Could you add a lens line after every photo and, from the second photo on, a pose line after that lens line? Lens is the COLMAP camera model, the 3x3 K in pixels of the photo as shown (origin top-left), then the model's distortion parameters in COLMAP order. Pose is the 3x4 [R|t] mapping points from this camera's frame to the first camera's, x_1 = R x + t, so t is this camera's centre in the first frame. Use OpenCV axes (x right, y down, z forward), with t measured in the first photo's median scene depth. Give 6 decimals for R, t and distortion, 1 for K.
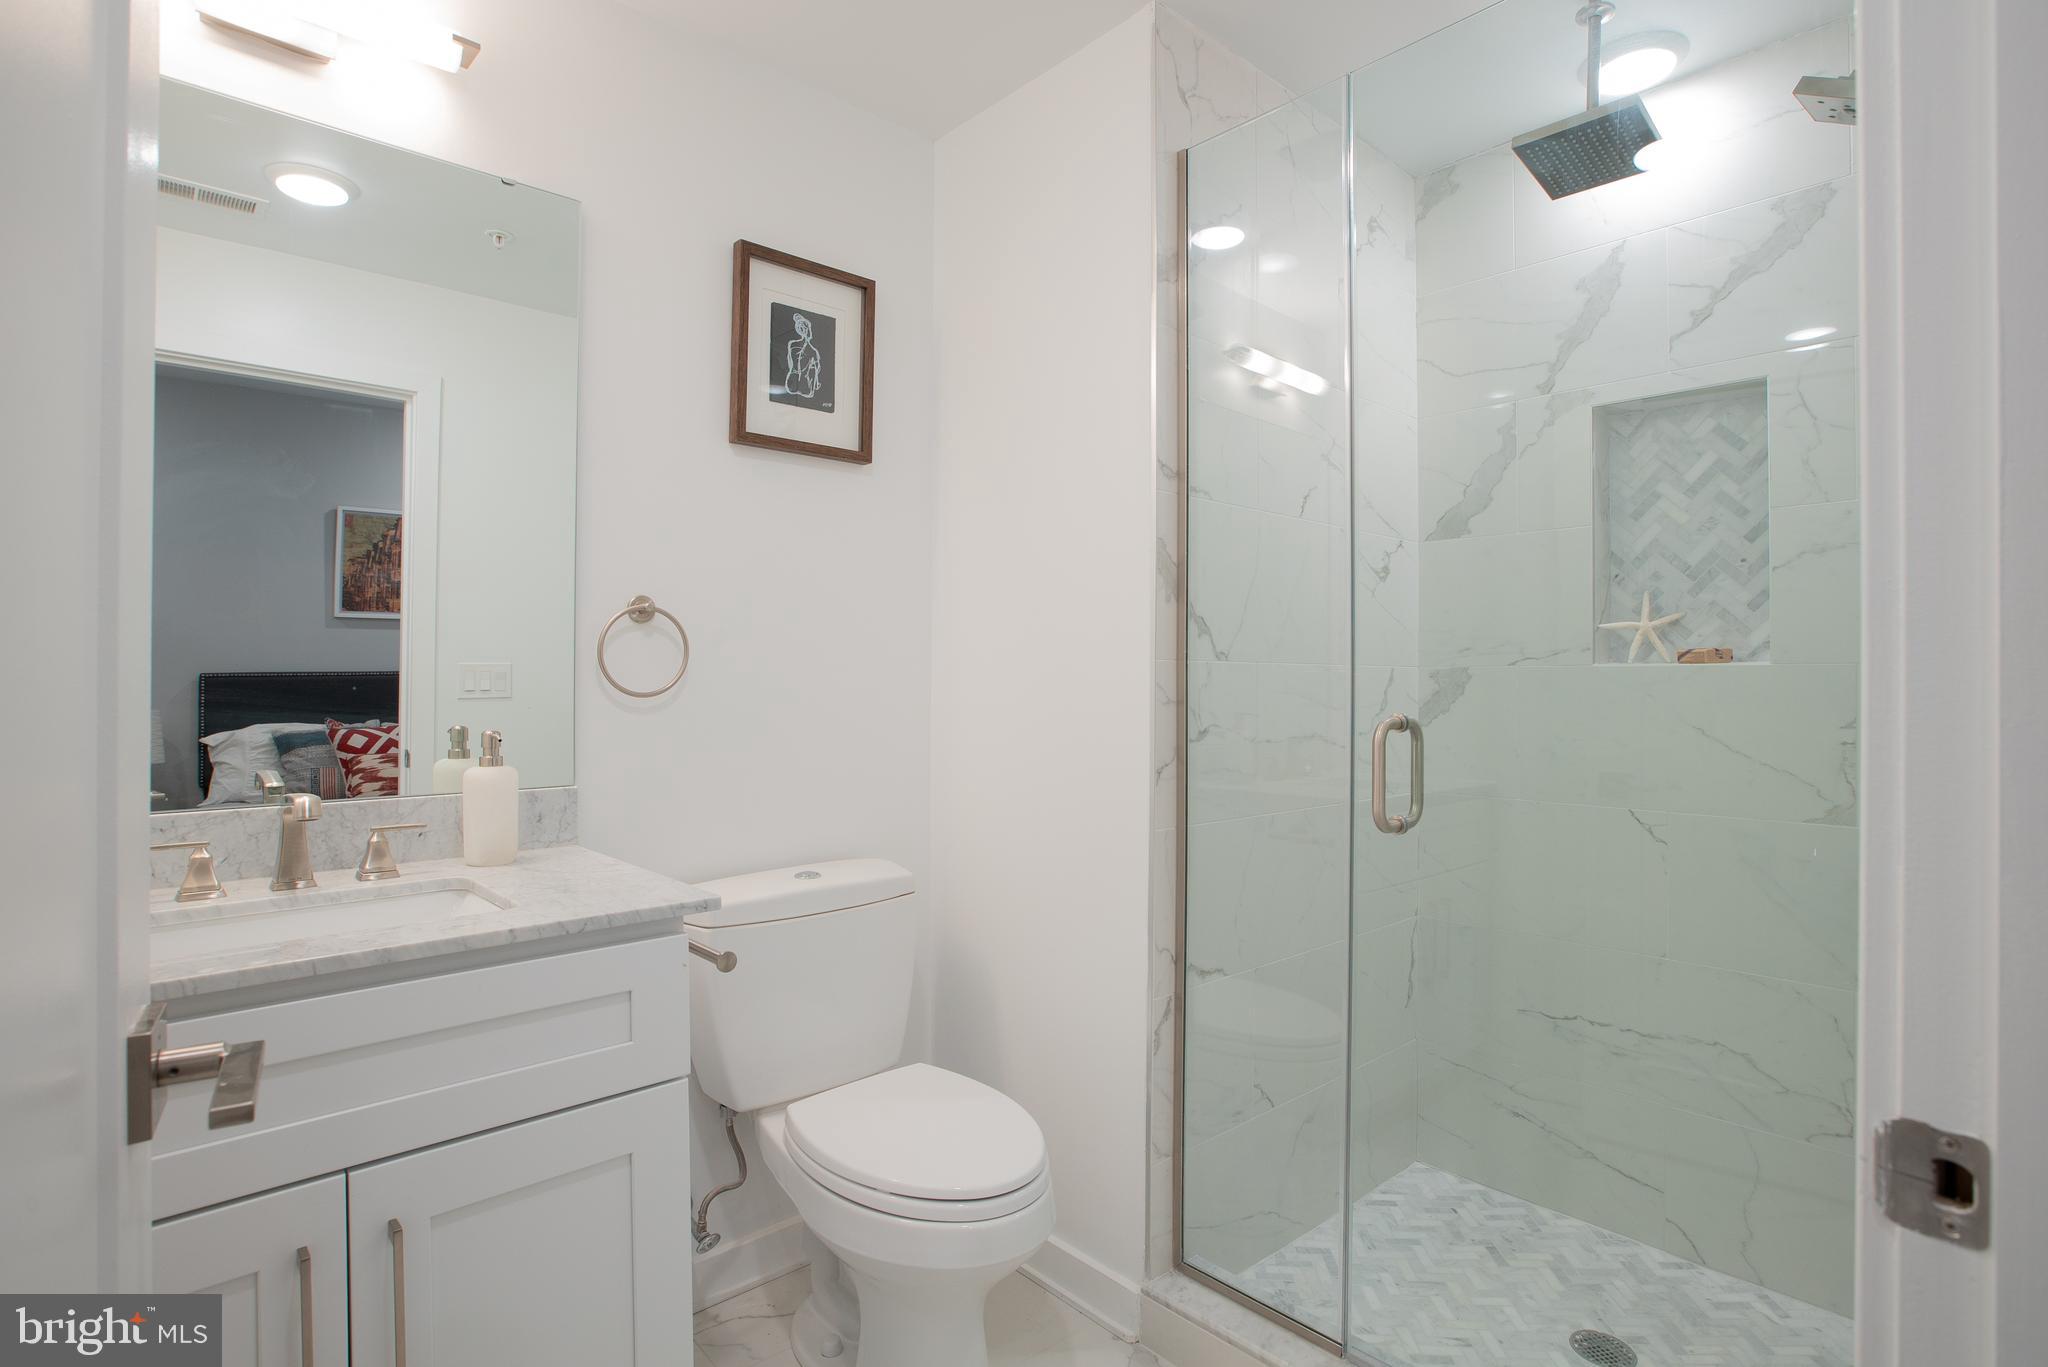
lens RADIAL K [[1014.1, 0, 1020.3], [0, 1014.1, 676.4], [0, 0, 1]] dist [-0.056185, 0.024787]
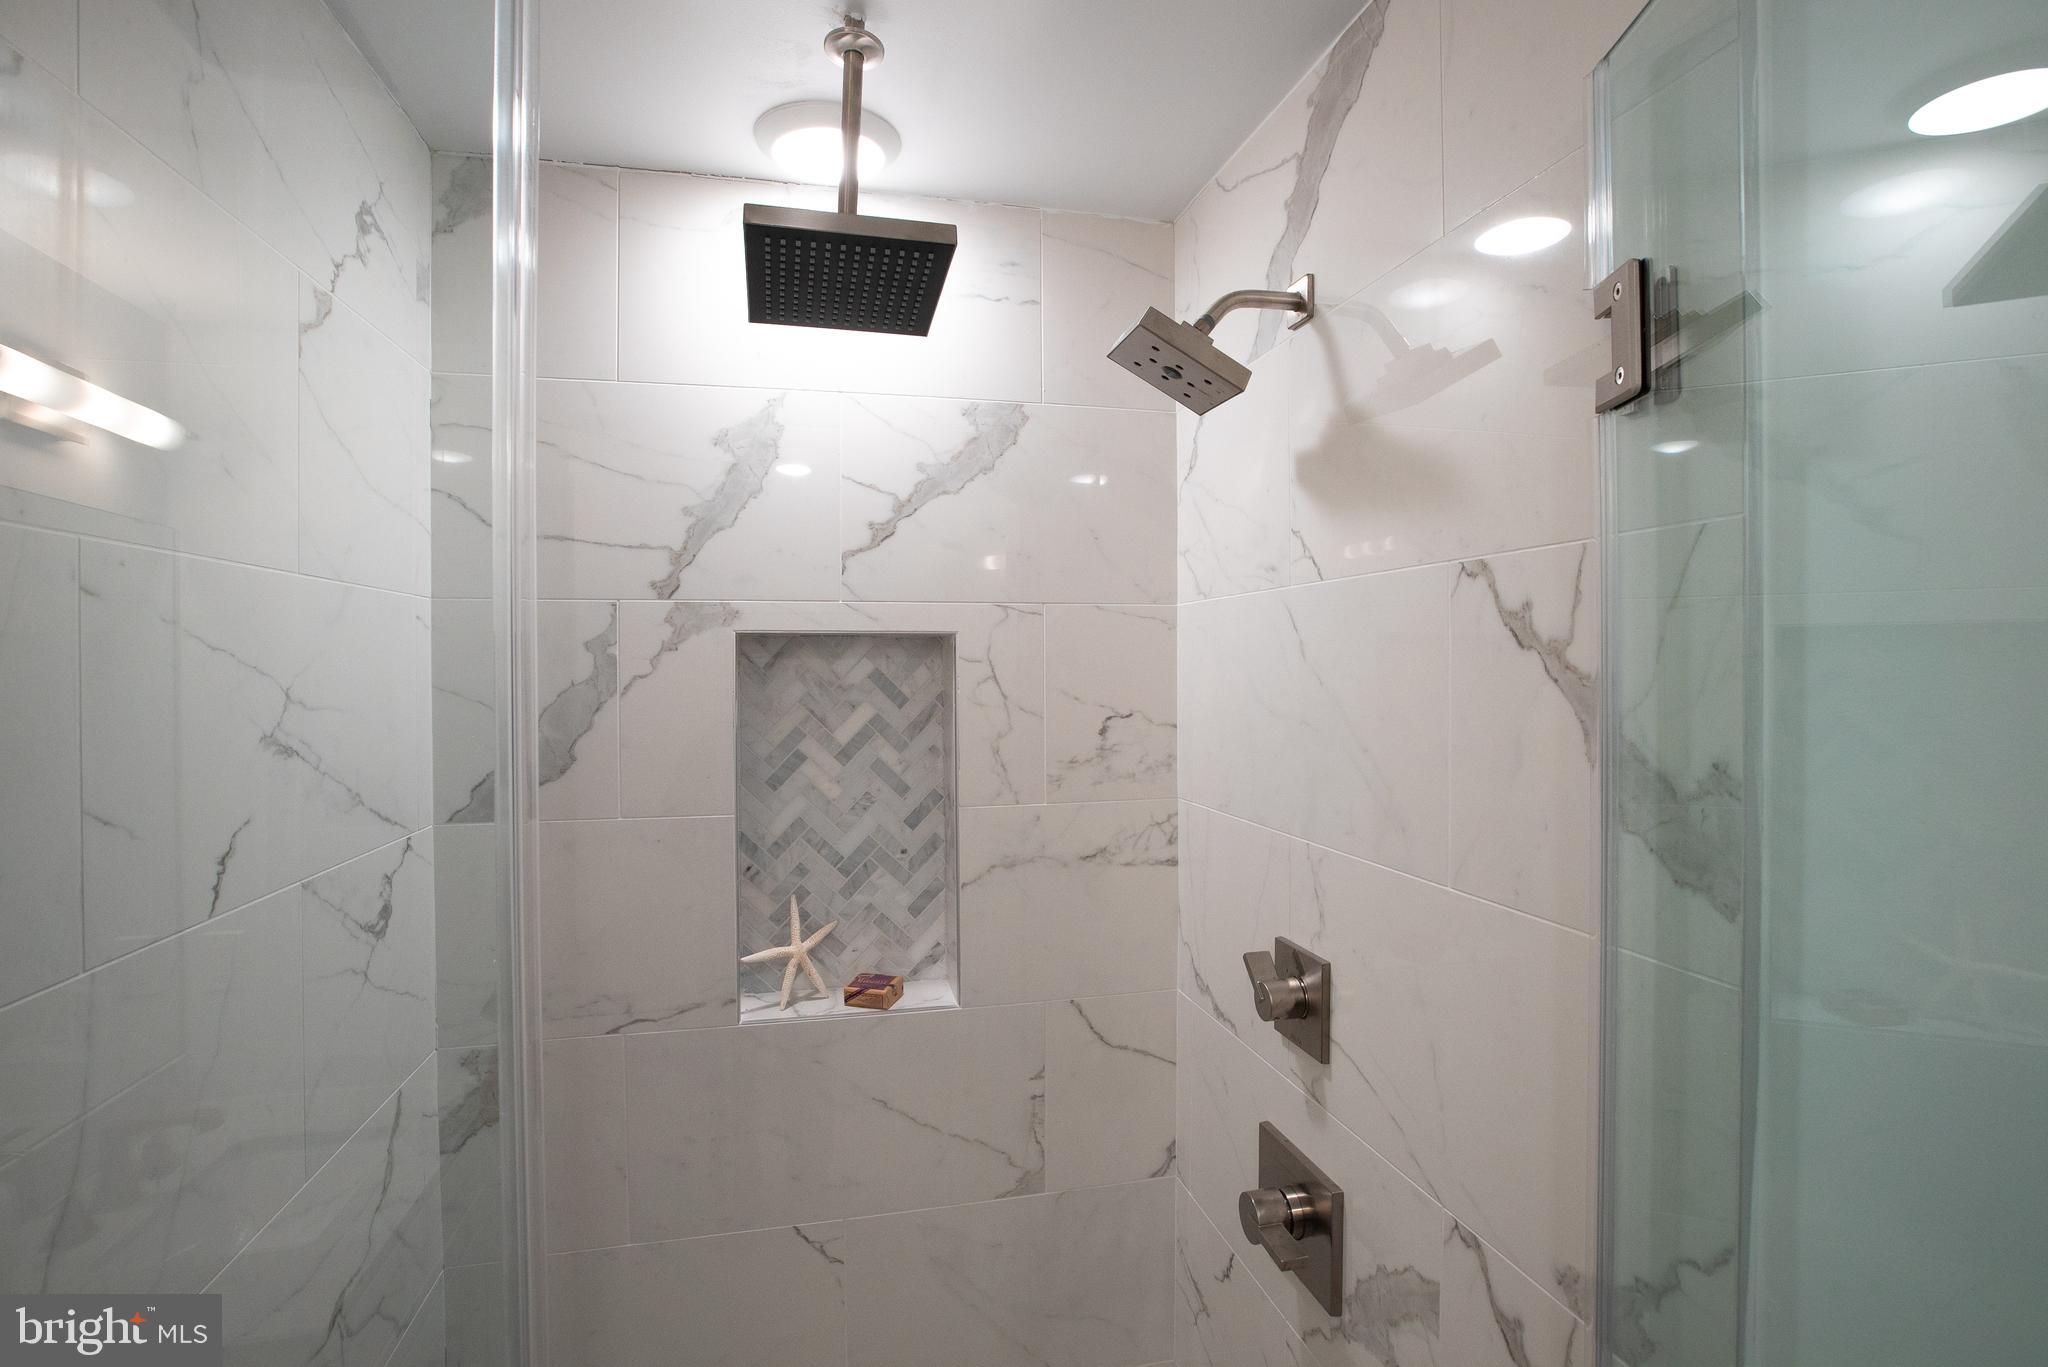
lens RADIAL K [[1014.1, 0, 1020.3], [0, 1014.1, 676.4], [0, 0, 1]] dist [-0.056185, 0.024787]
pose [[0.484787, -0.016272, 0.874481, 0.087792], [-0.002113, 0.999802, 0.019775, -0.263544], [-0.874630, -0.011435, 0.484657, 0.531451]]
